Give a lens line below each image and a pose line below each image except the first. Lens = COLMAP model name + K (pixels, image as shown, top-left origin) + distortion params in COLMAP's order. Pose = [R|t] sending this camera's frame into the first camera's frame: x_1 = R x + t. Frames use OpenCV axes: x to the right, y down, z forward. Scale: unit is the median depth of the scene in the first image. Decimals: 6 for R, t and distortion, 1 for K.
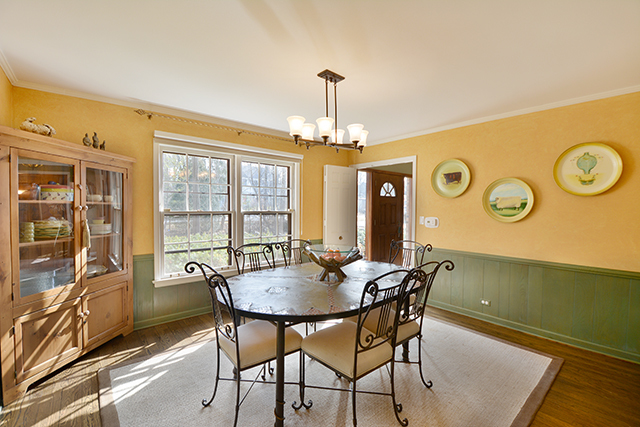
lens RADIAL K [[279.7, 0, 319.7], [0, 279.7, 215.8], [0, 0, 1]] dist [0.017629, -0.023092]
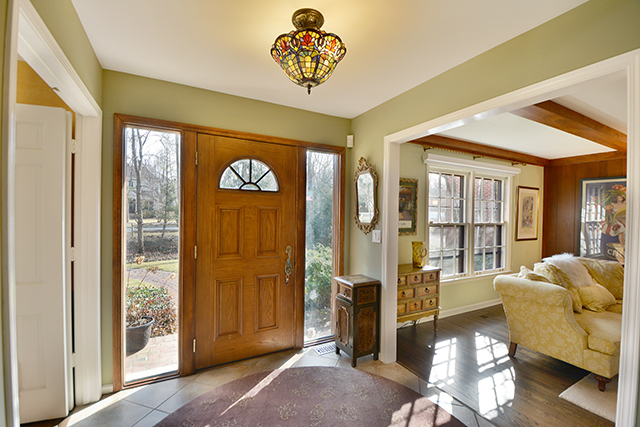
lens RADIAL K [[279.7, 0, 319.7], [0, 279.7, 215.8], [0, 0, 1]] dist [0.017629, -0.023092]
pose [[0.974558, -0.000534, -0.224136, -0.606252], [-0.004371, 0.999762, -0.021388, -0.020886], [0.224094, 0.021824, 0.974323, -0.172069]]
